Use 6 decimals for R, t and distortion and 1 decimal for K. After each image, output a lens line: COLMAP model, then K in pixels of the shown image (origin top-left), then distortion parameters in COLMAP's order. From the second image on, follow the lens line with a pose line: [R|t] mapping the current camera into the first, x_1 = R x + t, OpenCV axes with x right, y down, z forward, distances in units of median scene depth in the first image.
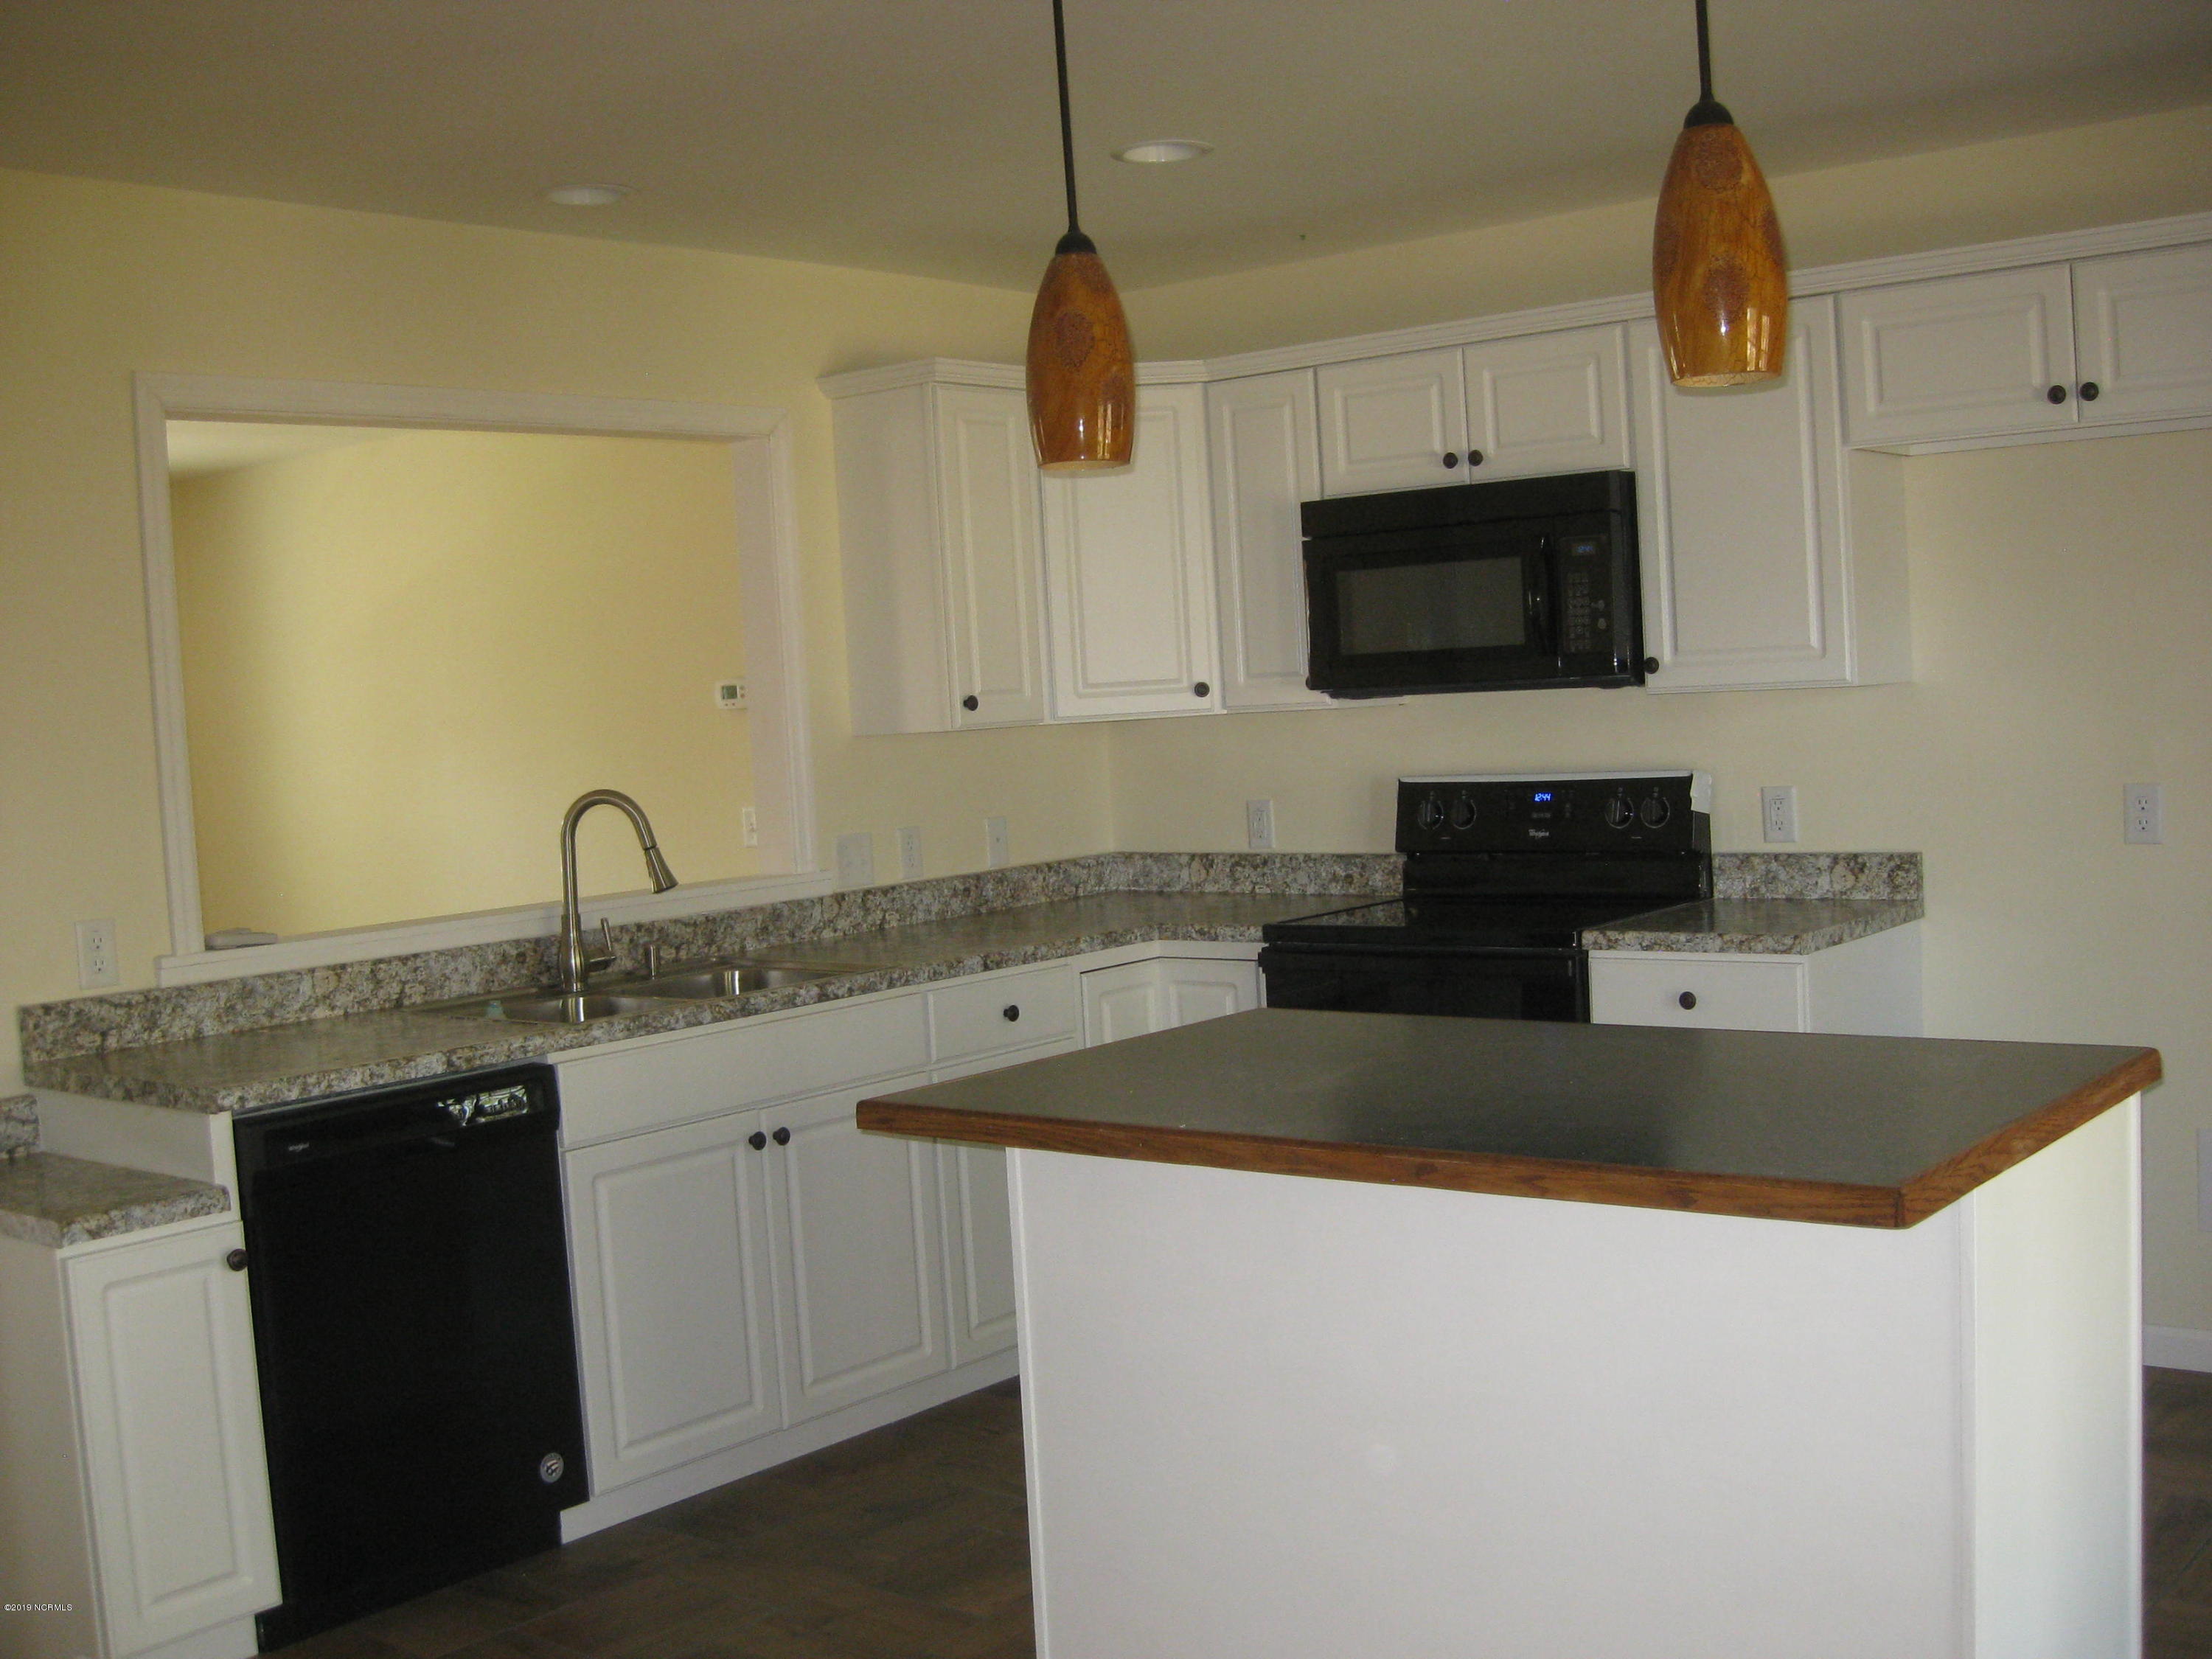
lens RADIAL K [[2409.5, 0, 1123.4], [0, 2409.5, 860.2], [0, 0, 1]] dist [-0.180453, 0.139063]
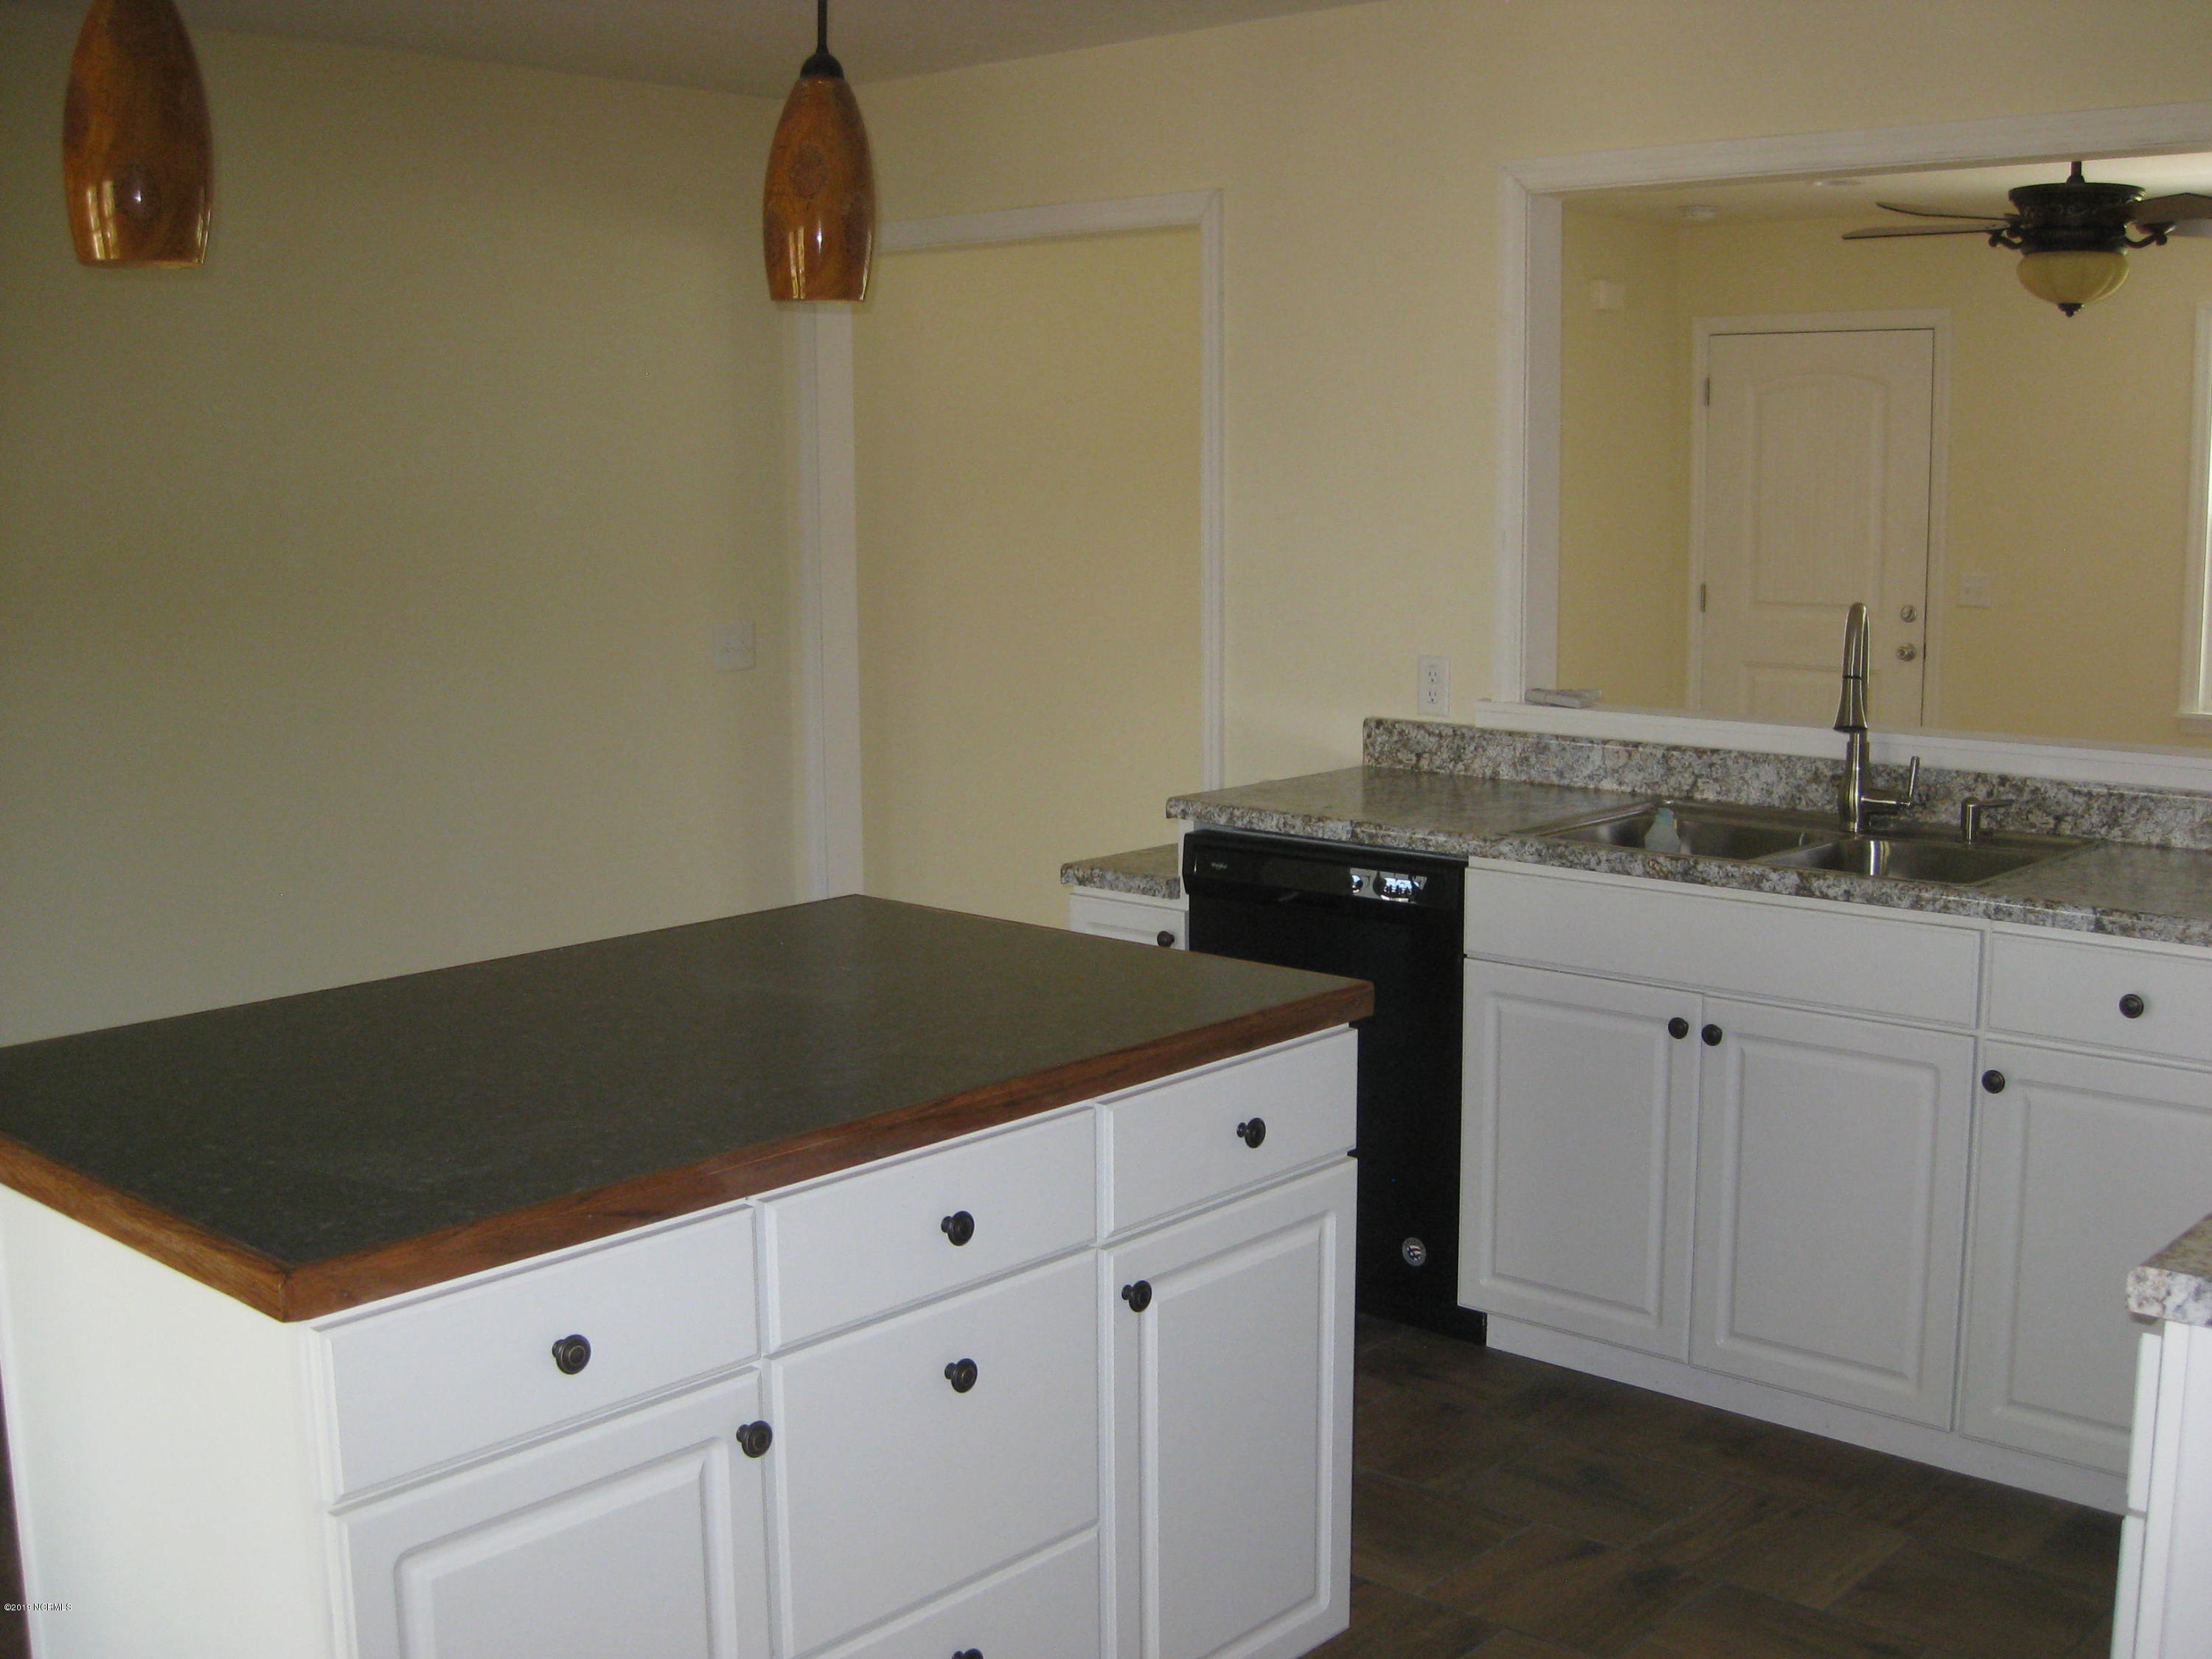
lens RADIAL K [[2409.5, 0, 1123.4], [0, 2409.5, 860.2], [0, 0, 1]] dist [-0.180453, 0.139063]
pose [[-0.050092, 0.216677, -0.974957, 0.691548], [-0.062659, 0.973578, 0.219590, -0.118464], [0.996777, 0.072089, -0.035191, 0.849392]]
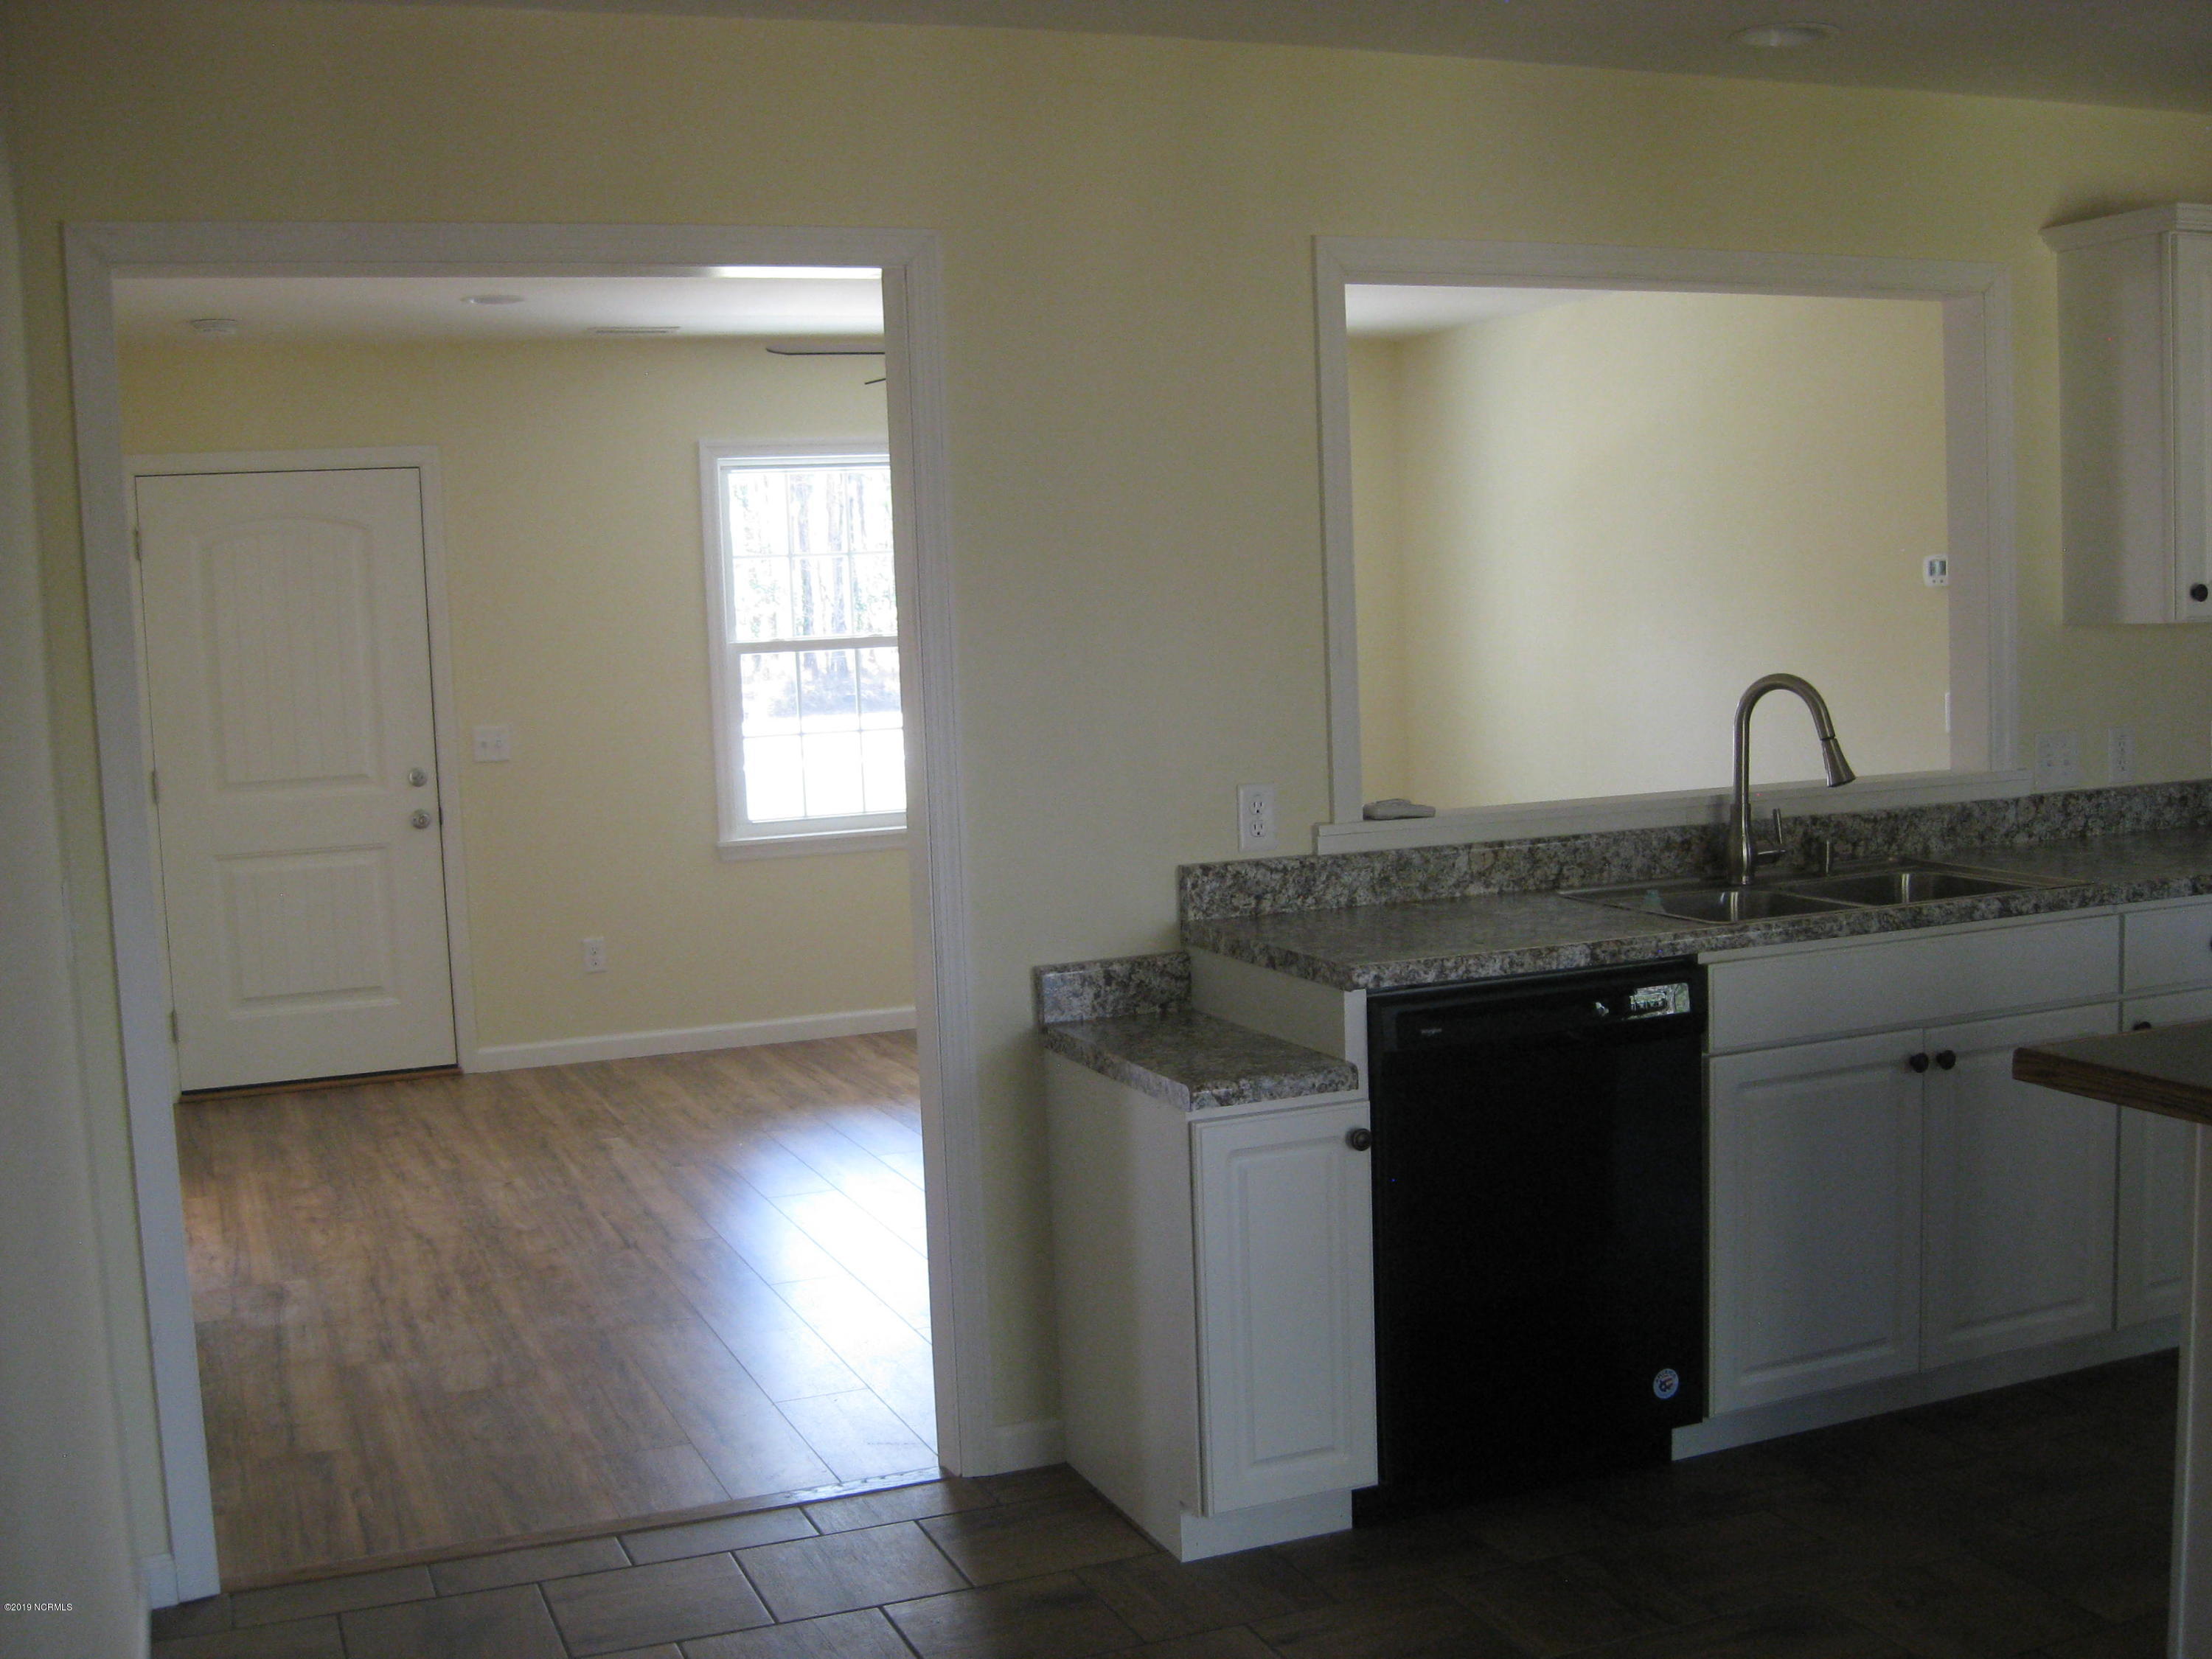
lens RADIAL K [[2409.5, 0, 1123.4], [0, 2409.5, 860.2], [0, 0, 1]] dist [-0.180453, 0.139063]
pose [[0.875764, 0.072758, -0.477225, 0.007937], [-0.044262, 0.996515, 0.070703, -0.011998], [0.480706, -0.040796, 0.875932, 0.056373]]
